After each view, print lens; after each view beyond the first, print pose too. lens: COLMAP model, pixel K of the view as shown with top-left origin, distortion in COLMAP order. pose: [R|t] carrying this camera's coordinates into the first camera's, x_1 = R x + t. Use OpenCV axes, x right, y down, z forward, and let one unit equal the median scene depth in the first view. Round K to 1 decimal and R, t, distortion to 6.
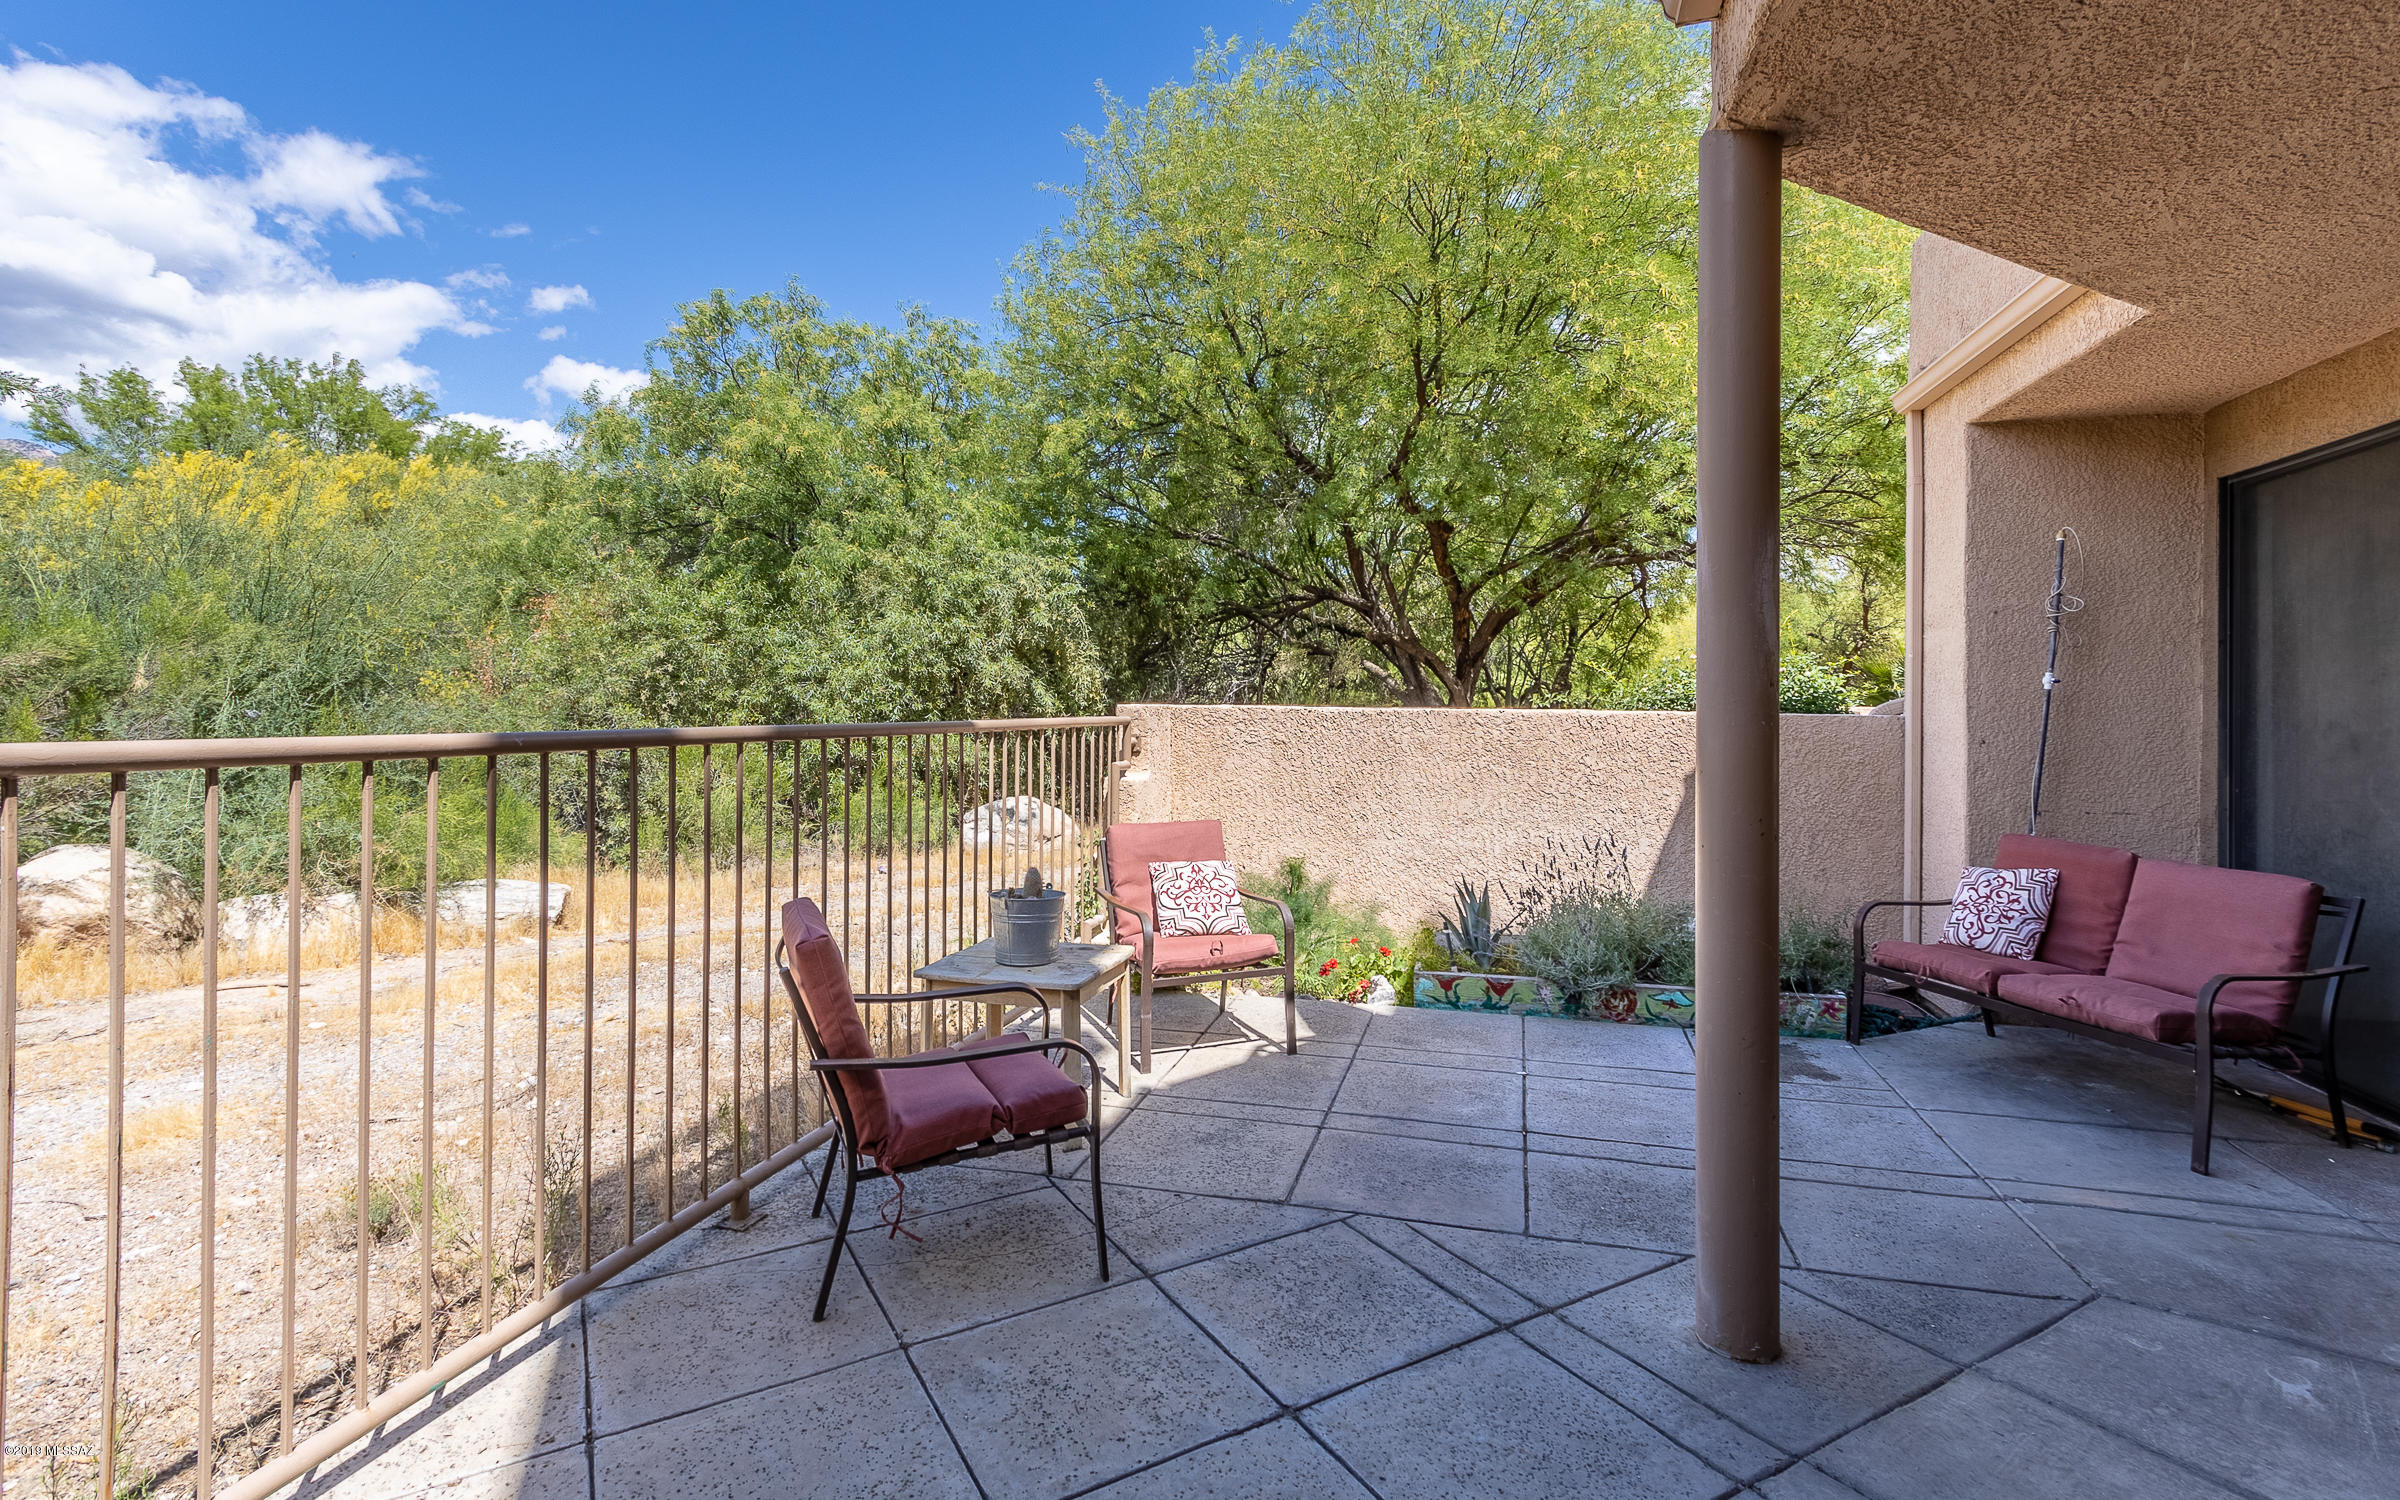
lens RADIAL K [[1097.4, 0, 1197.1], [0, 1097.4, 691.7], [0, 0, 1]] dist [0.003956, 0.000334]
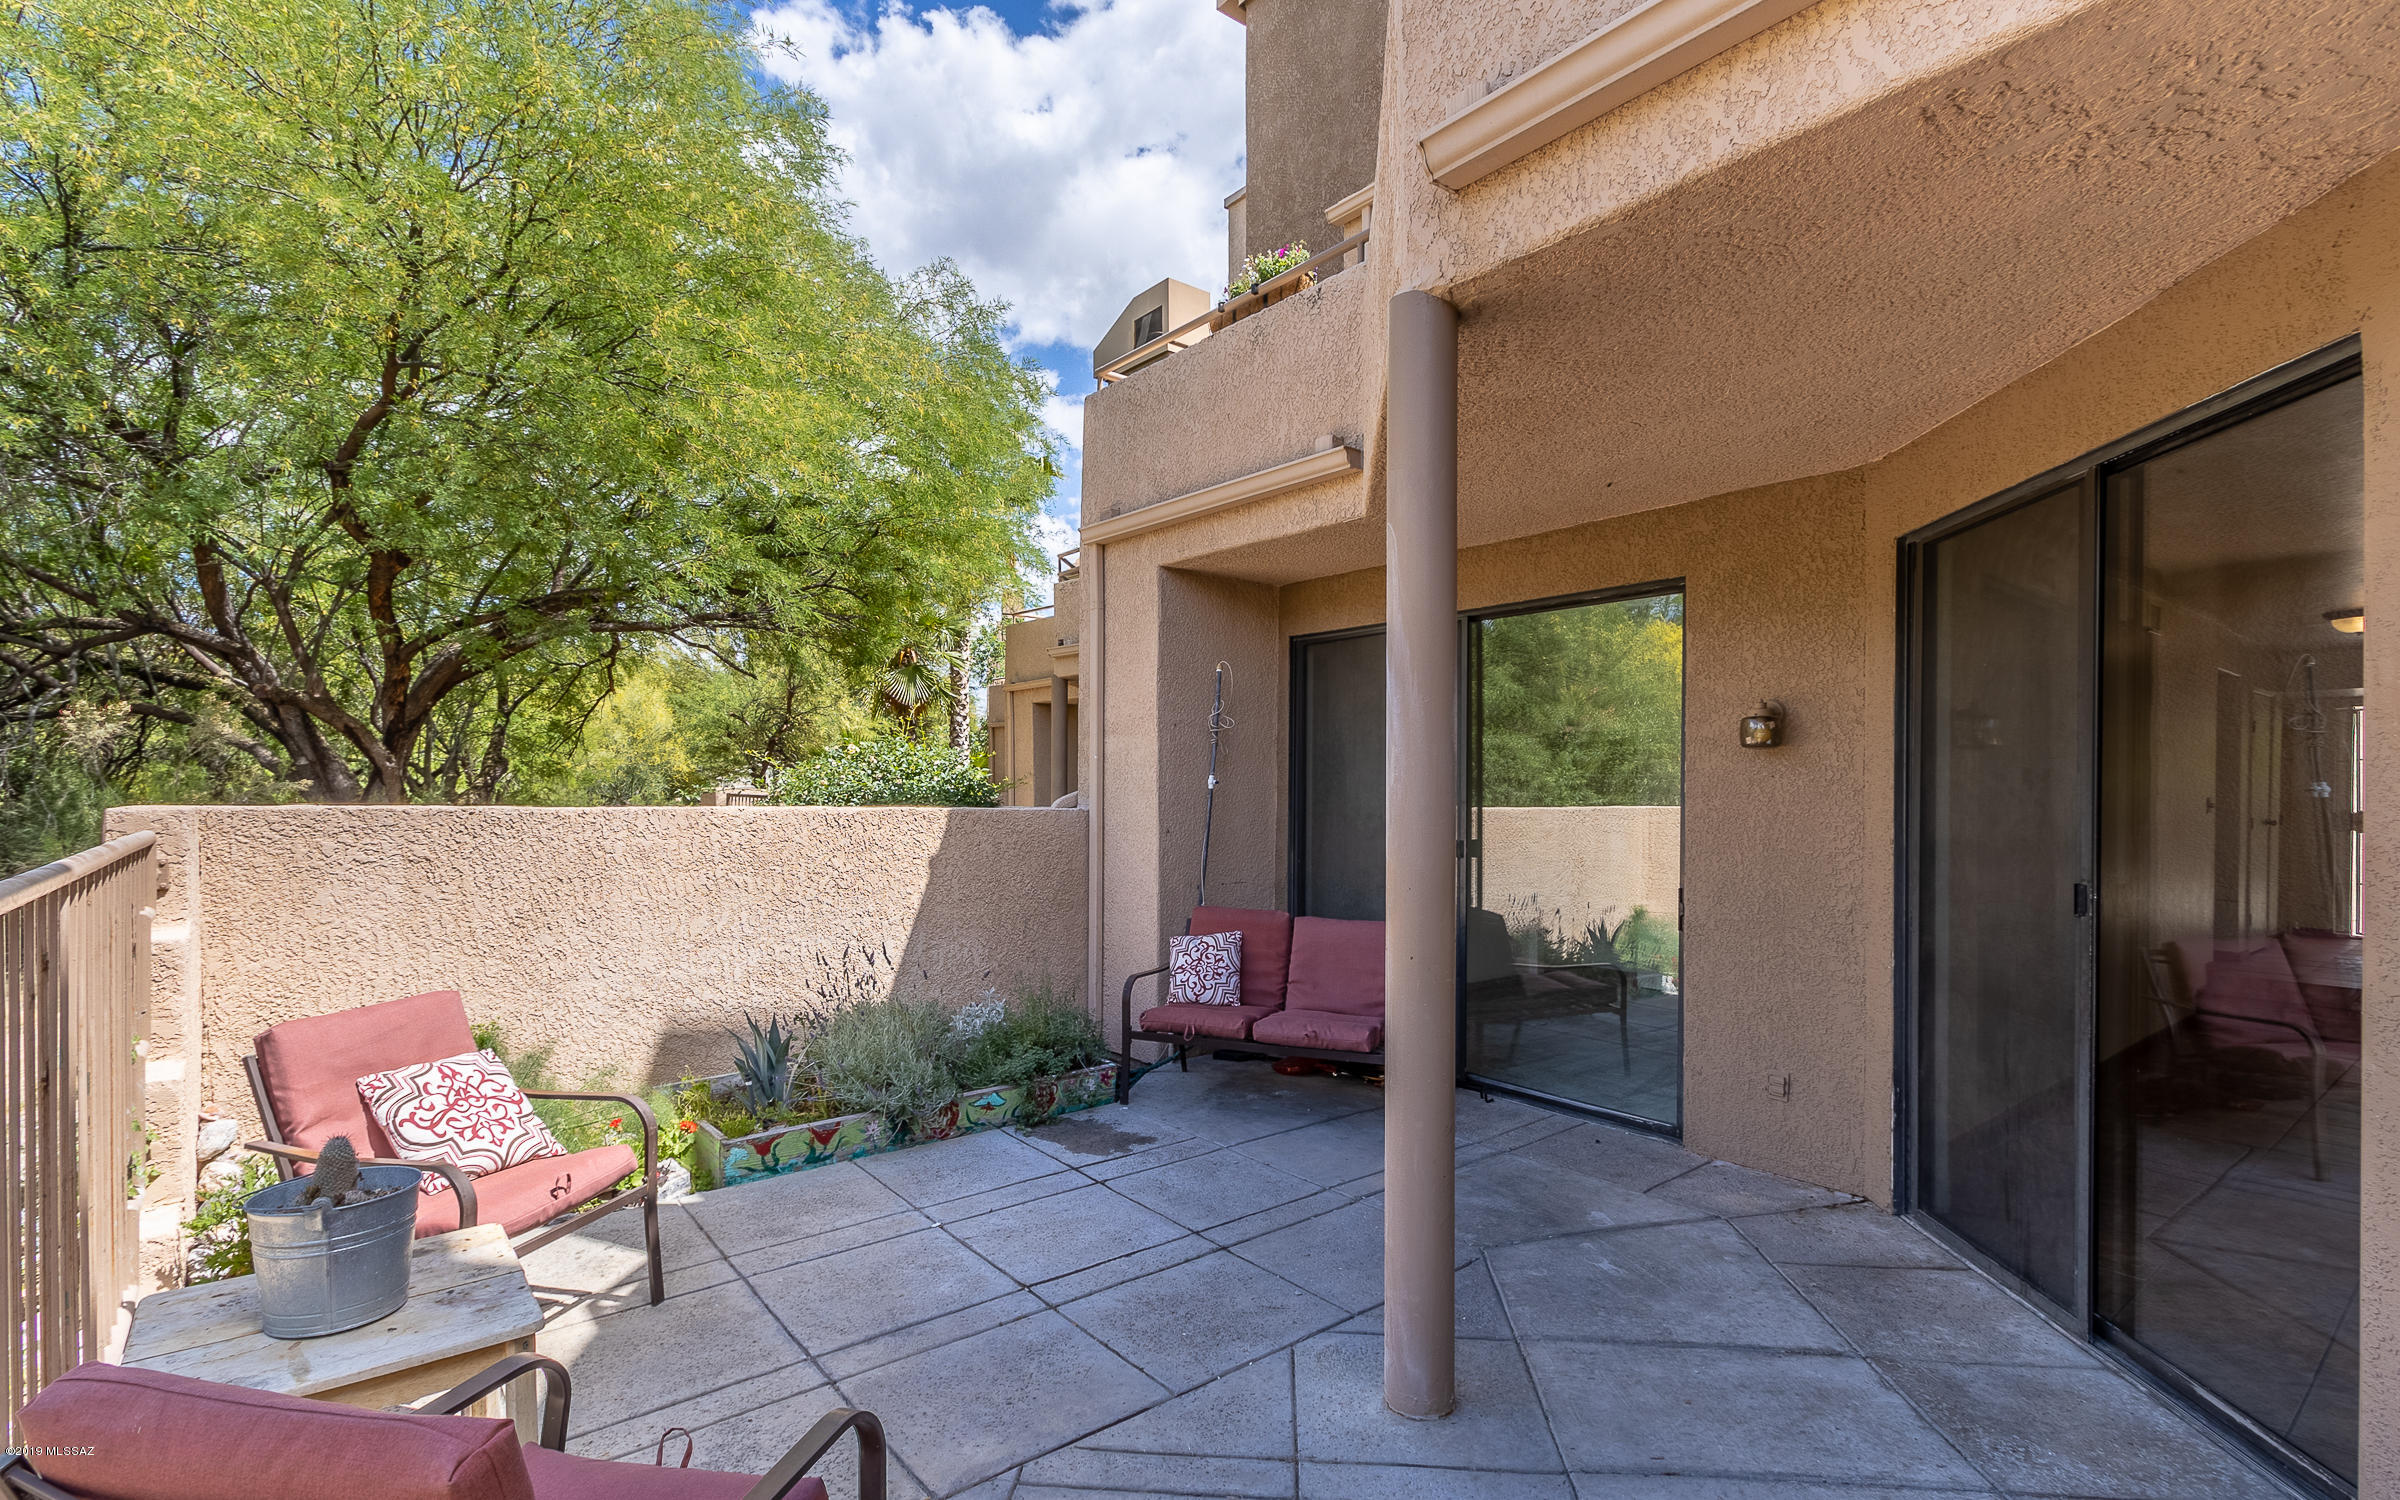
lens RADIAL K [[1109.7, 0, 1196.7], [0, 1109.7, 789.2], [0, 0, 1]] dist [0.002394, -0.000040]
pose [[0.582085, -0.002542, 0.813124, -0.261107], [-0.014065, 0.999814, 0.013194, -0.017134], [-0.813006, -0.019117, 0.581941, 0.260764]]
